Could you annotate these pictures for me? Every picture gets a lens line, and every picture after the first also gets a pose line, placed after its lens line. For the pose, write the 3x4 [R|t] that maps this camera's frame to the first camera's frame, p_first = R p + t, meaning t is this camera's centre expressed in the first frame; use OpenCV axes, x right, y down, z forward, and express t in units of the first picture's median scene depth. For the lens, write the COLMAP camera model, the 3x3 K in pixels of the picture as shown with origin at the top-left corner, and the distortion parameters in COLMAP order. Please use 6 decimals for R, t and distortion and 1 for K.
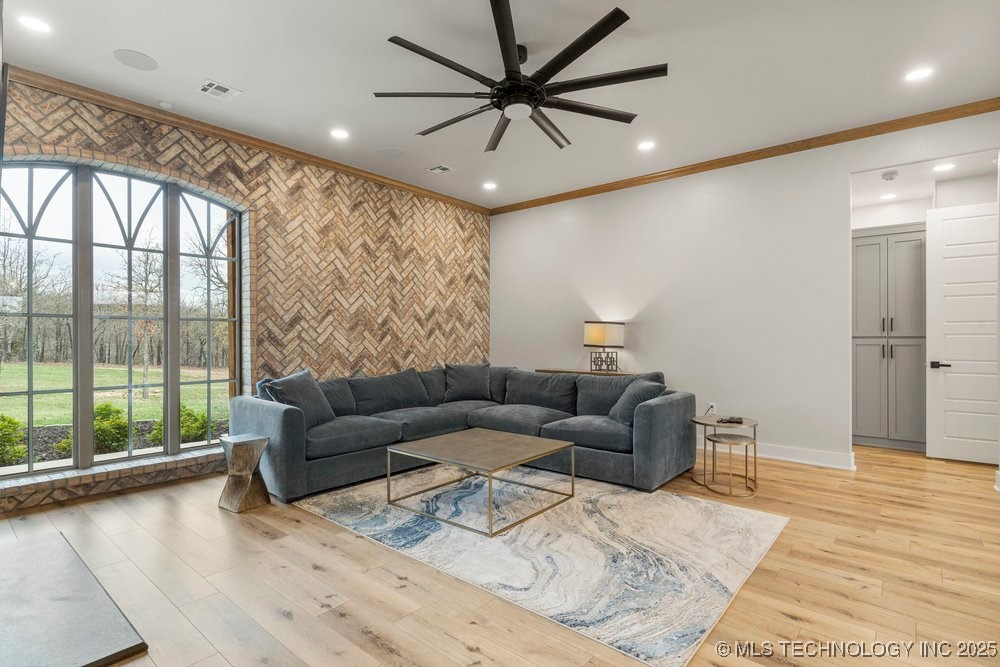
lens RADIAL K [[490.7, 0, 495.3], [0, 490.7, 338.4], [0, 0, 1]] dist [0.001196, 0.000024]
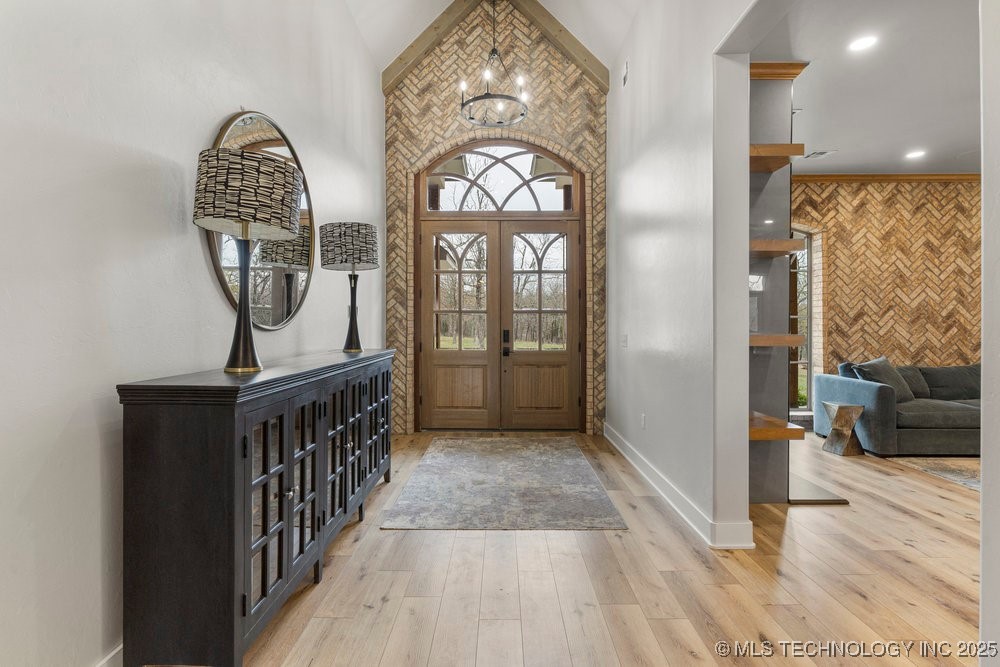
lens RADIAL K [[490.7, 0, 494.1], [0, 490.7, 329.3], [0, 0, 1]] dist [0.001196, 0.000024]
pose [[0.646934, 0.003016, -0.762540, -0.064777], [0.000405, 0.999991, 0.004298, -0.008697], [0.762546, -0.003090, 0.646927, -0.439808]]
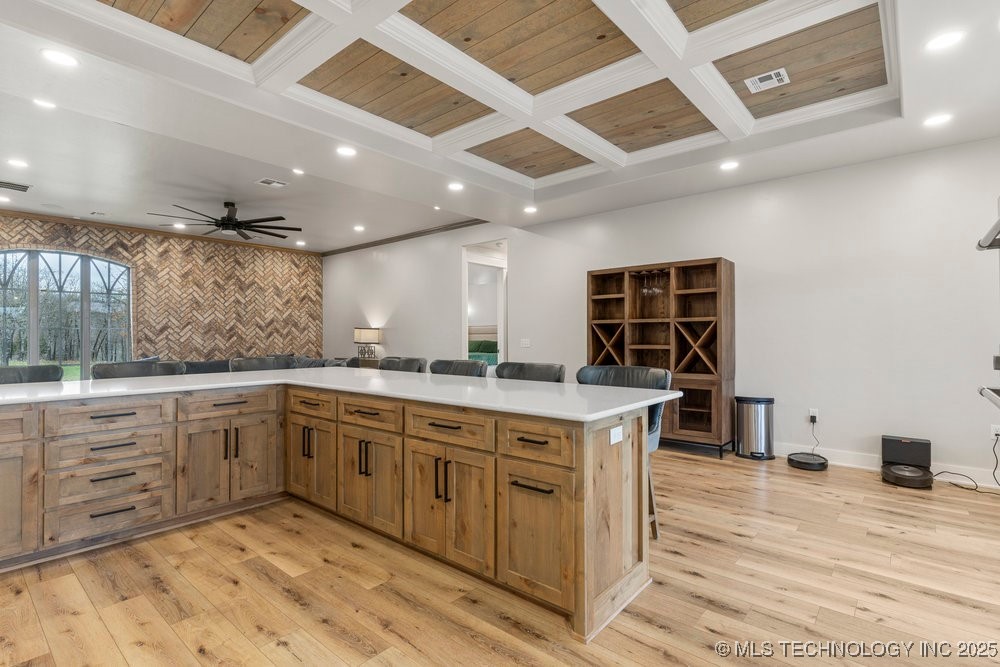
lens RADIAL K [[485.7, 0, 504.0], [0, 485.7, 334.0], [0, 0, 1]] dist [0.003394, -0.000777]
pose [[0.999983, -0.004204, -0.004153, 0.760979], [0.004180, 0.999976, -0.005567, -0.003097], [0.004176, 0.005549, 0.999976, -0.676093]]
